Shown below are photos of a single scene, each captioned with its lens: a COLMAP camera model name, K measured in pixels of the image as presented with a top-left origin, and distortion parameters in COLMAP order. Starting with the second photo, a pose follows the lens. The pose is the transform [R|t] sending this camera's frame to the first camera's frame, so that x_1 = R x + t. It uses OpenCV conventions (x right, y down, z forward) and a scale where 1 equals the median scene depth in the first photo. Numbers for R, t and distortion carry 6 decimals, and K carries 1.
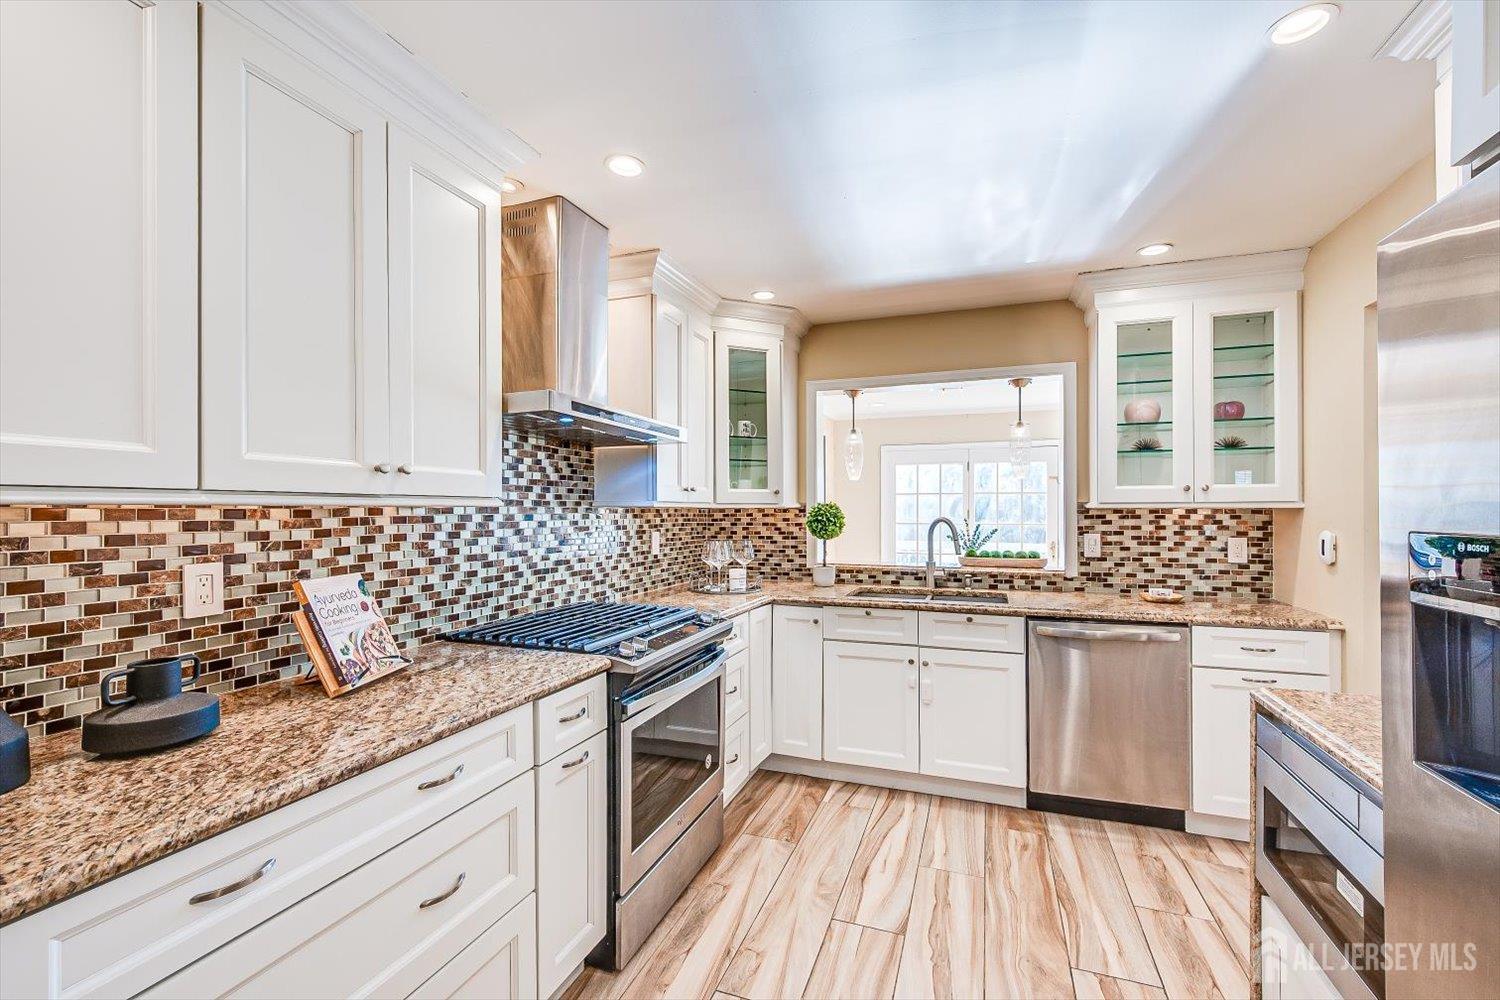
lens RADIAL K [[627.3, 0, 757.7], [0, 627.3, 506.6], [0, 0, 1]] dist [0.000445, -0.000569]
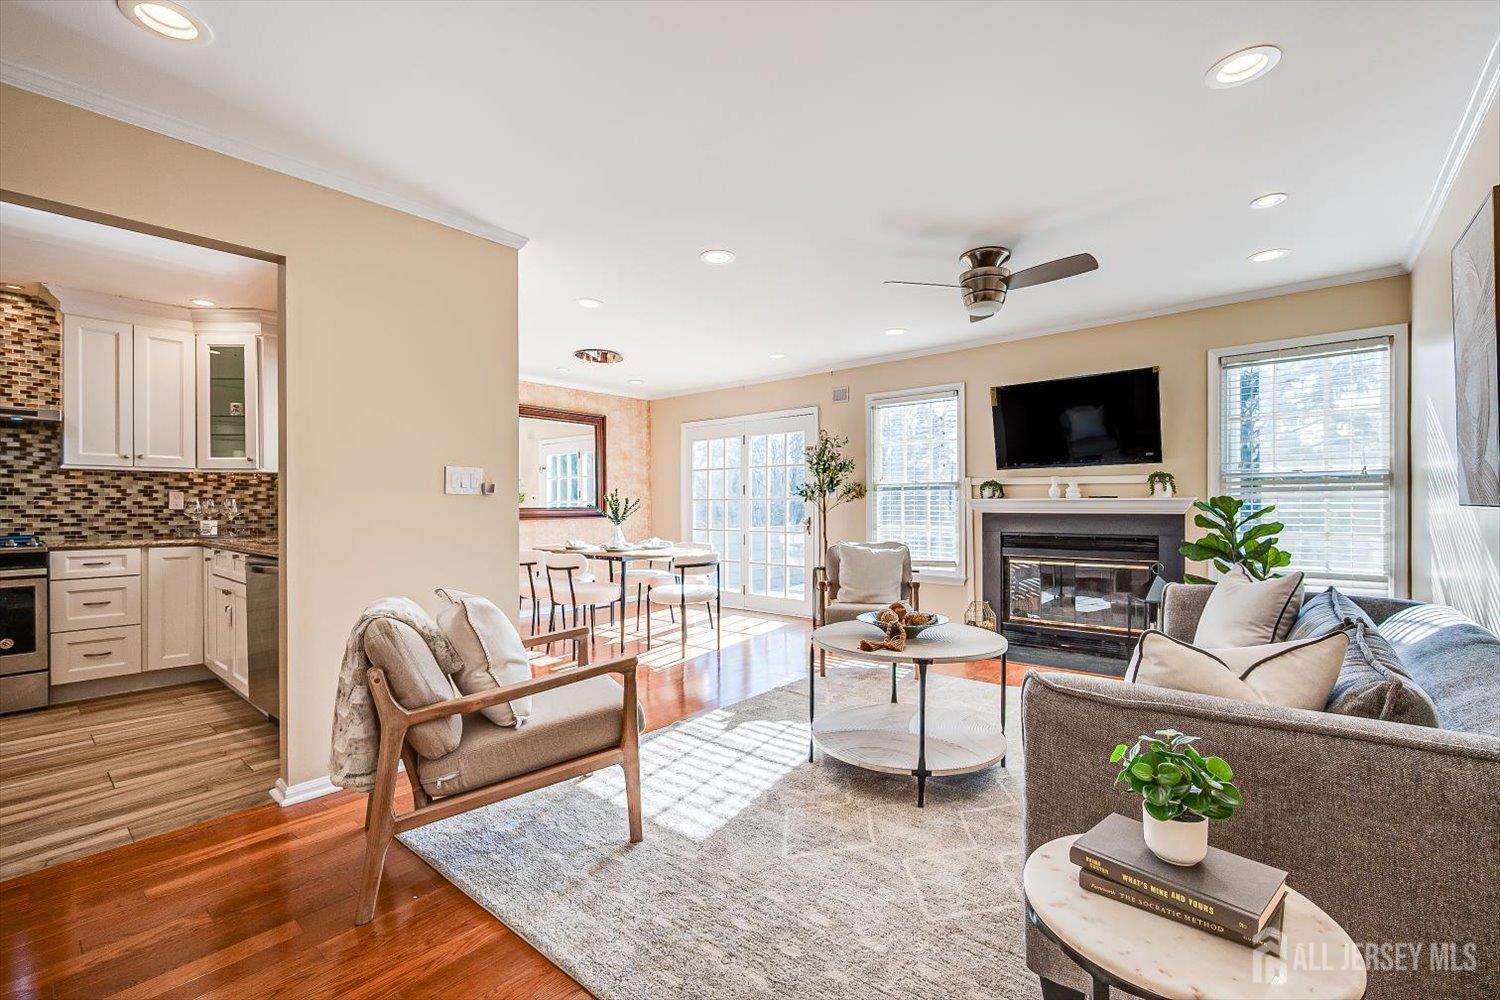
lens RADIAL K [[627.3, 0, 740.1], [0, 627.3, 507.0], [0, 0, 1]] dist [0.000445, -0.000569]
pose [[0.939212, -0.001600, -0.343333, 2.022689], [0.005163, 0.999942, 0.009464, 0.095039], [0.343298, -0.010661, 0.939166, 0.250991]]
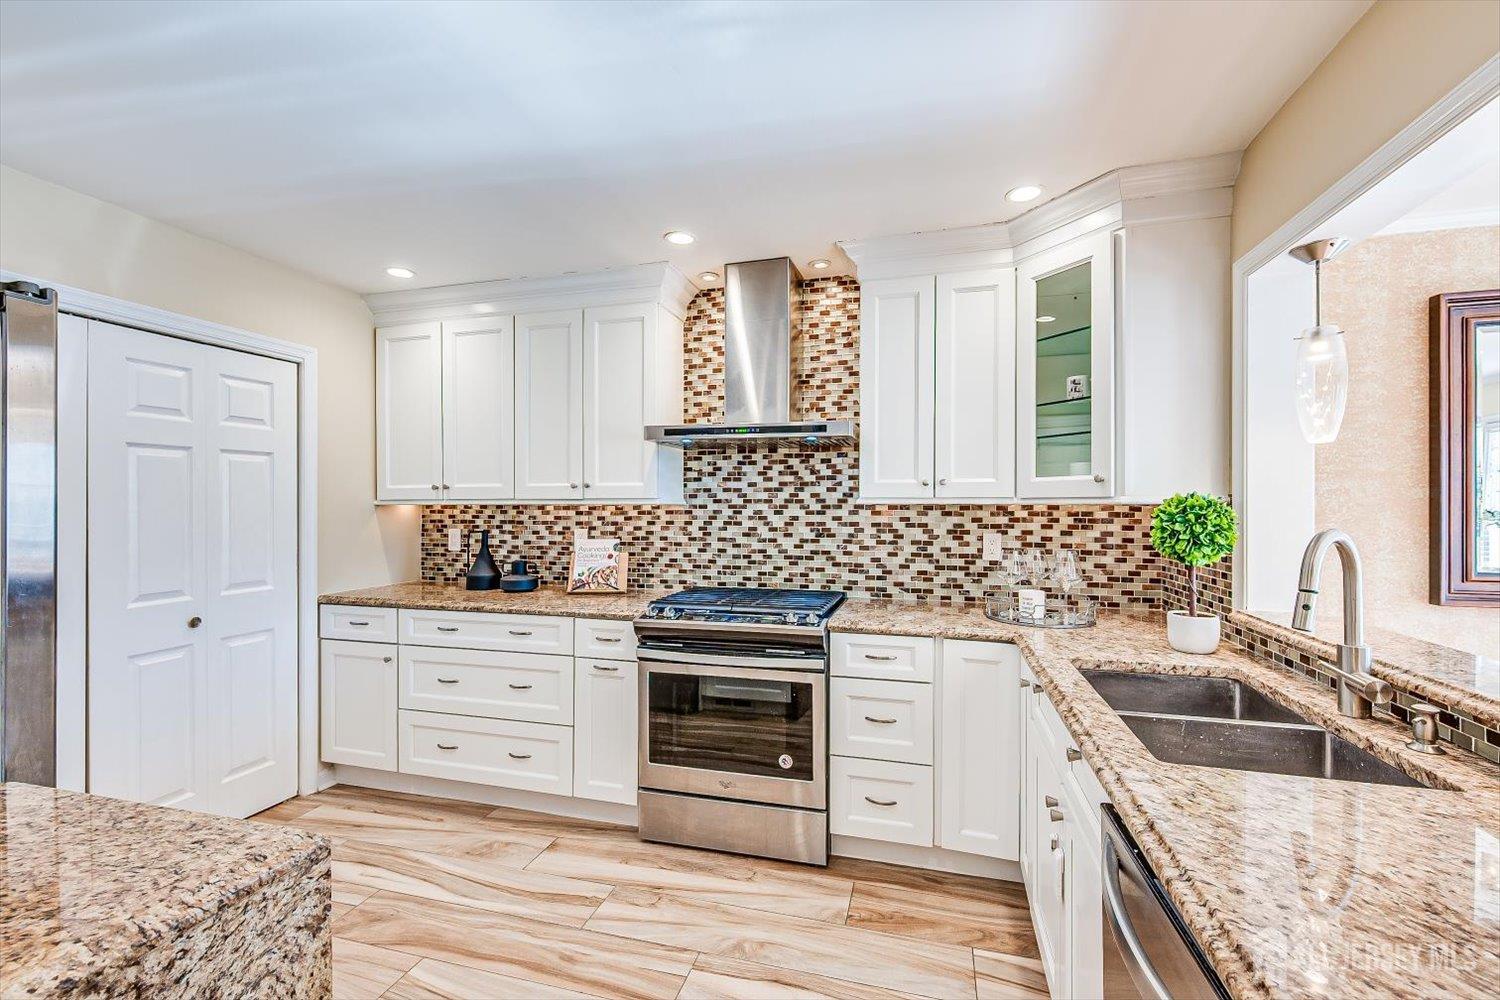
lens RADIAL K [[627.3, 0, 760.3], [0, 627.3, 506.9], [0, 0, 1]] dist [0.000445, -0.000569]
pose [[0.081332, 0.005297, -0.996673, 0.929765], [0.005433, 0.999969, 0.005758, -0.001360], [0.996672, -0.005883, 0.081301, 0.908928]]
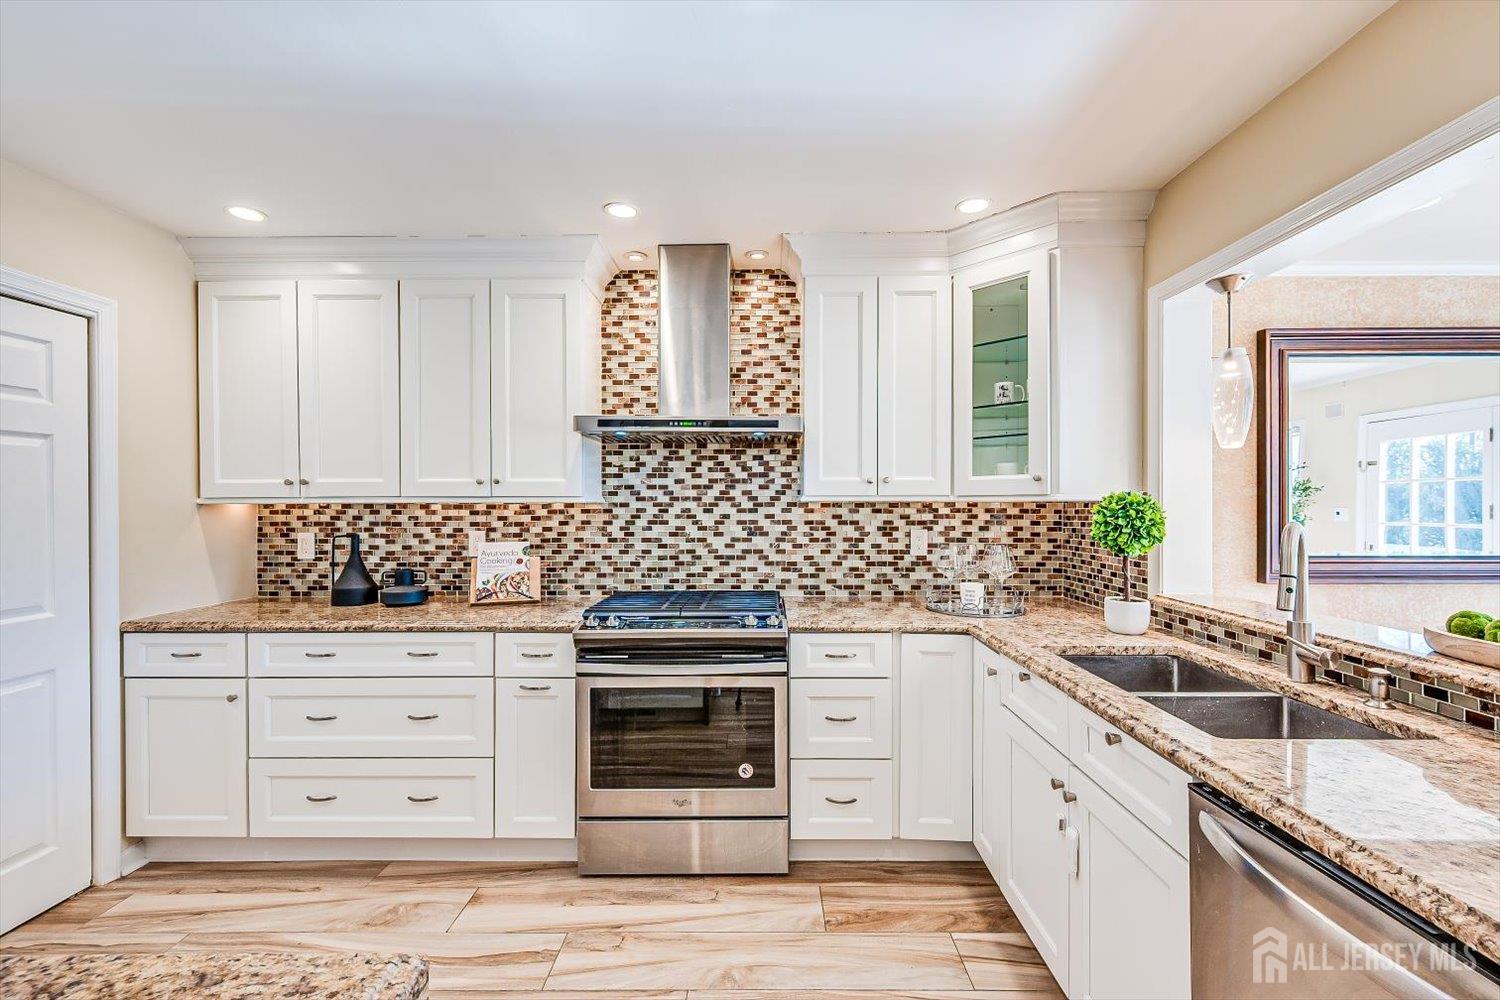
lens RADIAL K [[627.3, 0, 759.5], [0, 627.3, 506.8], [0, 0, 1]] dist [0.000445, -0.000569]
pose [[0.334896, 0.007572, -0.942225, 0.842289], [0.007123, 0.999919, 0.010567, -0.002231], [0.942228, -0.010250, 0.334815, 0.728448]]
